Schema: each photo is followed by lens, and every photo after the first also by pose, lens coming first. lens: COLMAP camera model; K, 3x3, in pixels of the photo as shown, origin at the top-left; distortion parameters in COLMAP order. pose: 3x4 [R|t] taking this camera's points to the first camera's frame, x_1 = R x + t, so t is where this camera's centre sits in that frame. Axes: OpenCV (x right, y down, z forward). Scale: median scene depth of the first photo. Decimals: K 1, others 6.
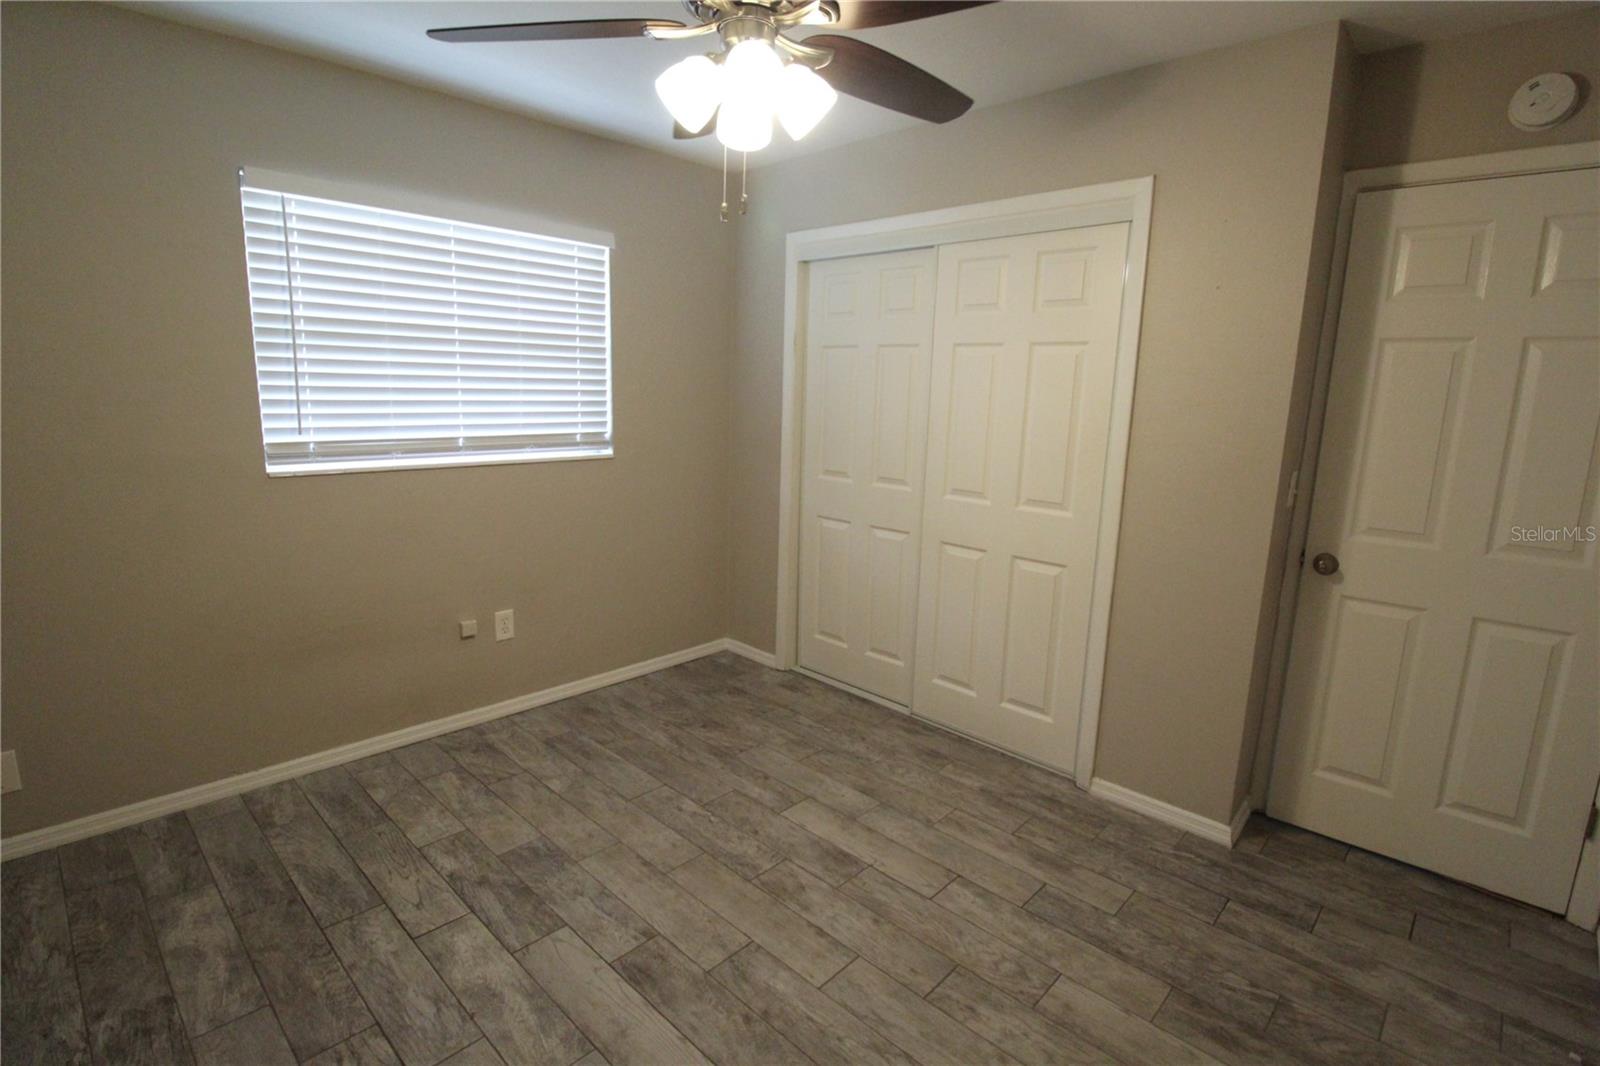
lens RADIAL K [[781.3, 0, 800.0], [0, 781.3, 533.0], [0, 0, 1]] dist [-0.000522, -0.018086]
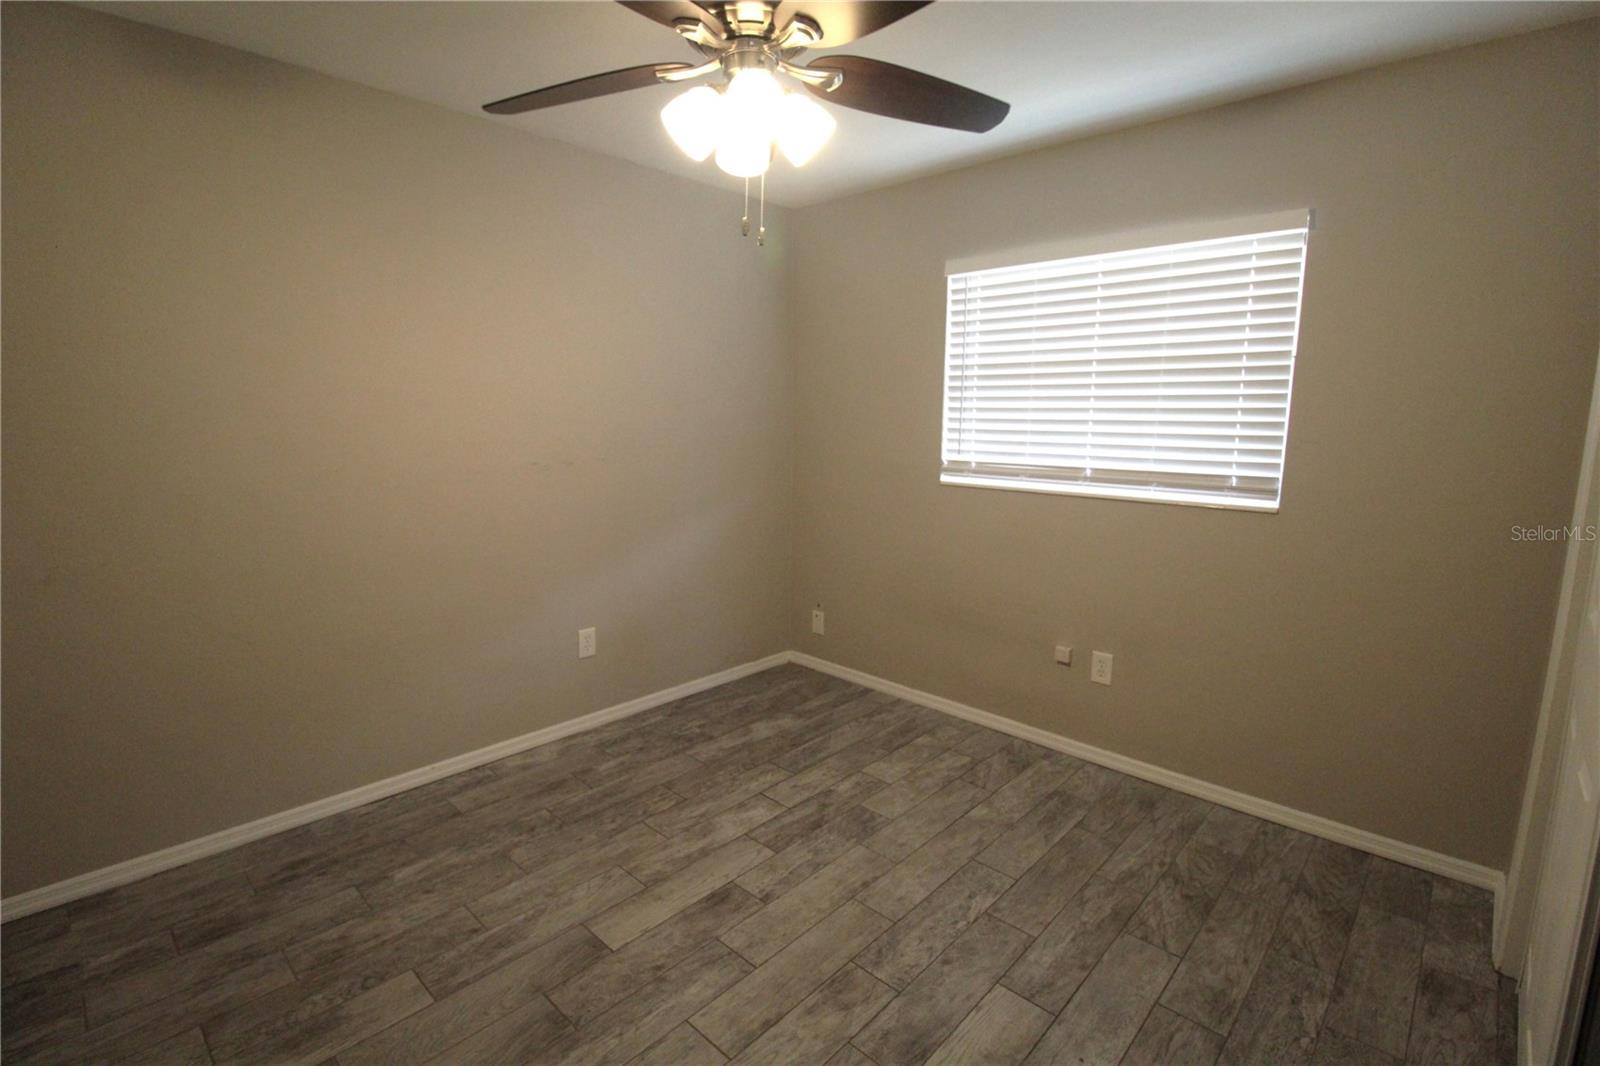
lens RADIAL K [[757.4, 0, 800.0], [0, 757.4, 533.0], [0, 0, 1]] dist [0.000557, -0.016336]
pose [[-0.020426, 0.131800, -0.991066, 0.635227], [-0.192450, 0.972217, 0.133260, -0.114328], [0.981094, 0.193452, 0.005507, 0.740688]]
